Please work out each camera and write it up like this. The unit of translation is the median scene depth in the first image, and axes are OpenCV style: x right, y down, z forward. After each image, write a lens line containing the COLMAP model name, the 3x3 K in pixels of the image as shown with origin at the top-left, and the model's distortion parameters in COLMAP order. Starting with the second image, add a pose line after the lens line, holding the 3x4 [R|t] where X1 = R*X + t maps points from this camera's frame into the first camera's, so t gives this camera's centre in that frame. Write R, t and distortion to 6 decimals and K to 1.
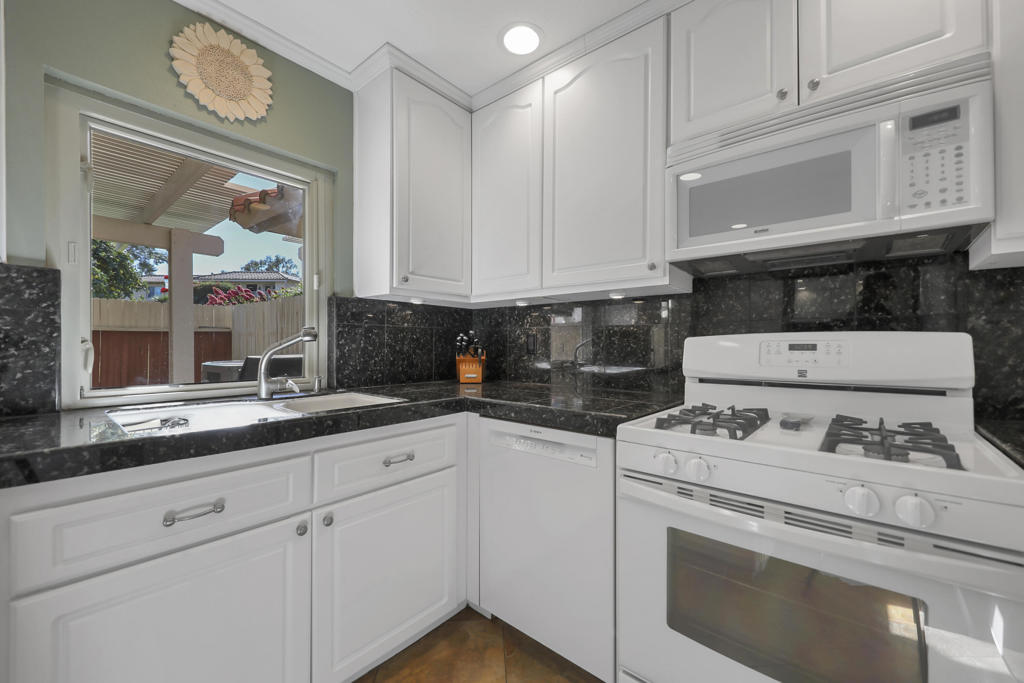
lens RADIAL K [[412.1, 0, 510.3], [0, 412.1, 347.6], [0, 0, 1]] dist [0.008436, -0.001597]
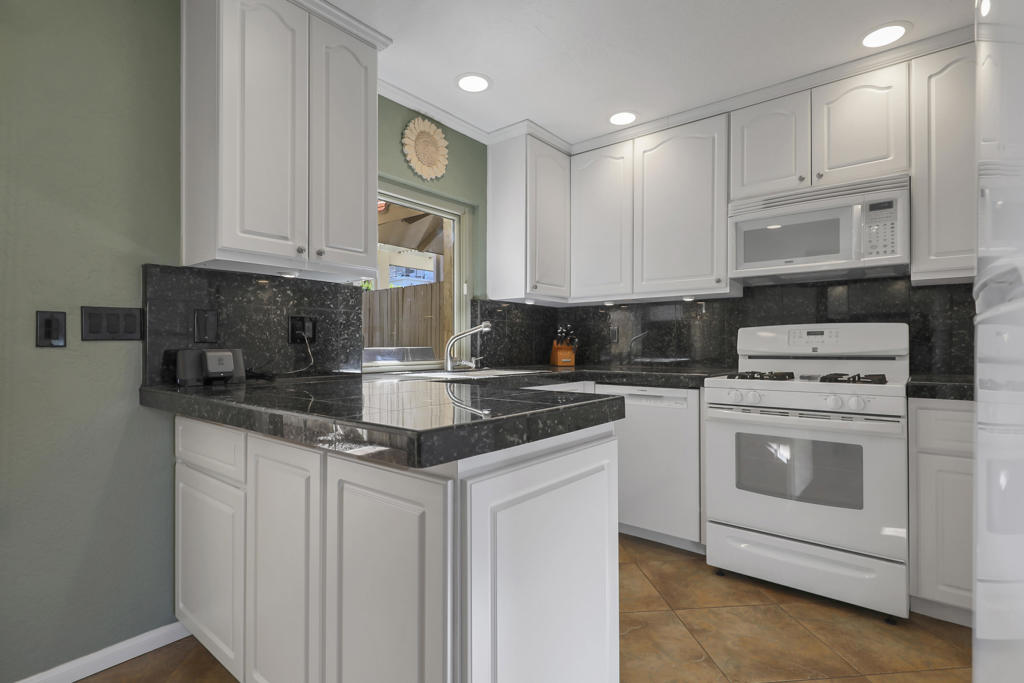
lens RADIAL K [[504.8, 0, 504.7], [0, 504.8, 354.4], [0, 0, 1]] dist [0.007286, 0.001255]
pose [[0.999855, -0.004392, 0.016480, -0.459123], [0.004241, 0.999949, 0.009184, 0.051242], [-0.016520, -0.009113, 0.999822, -0.819837]]
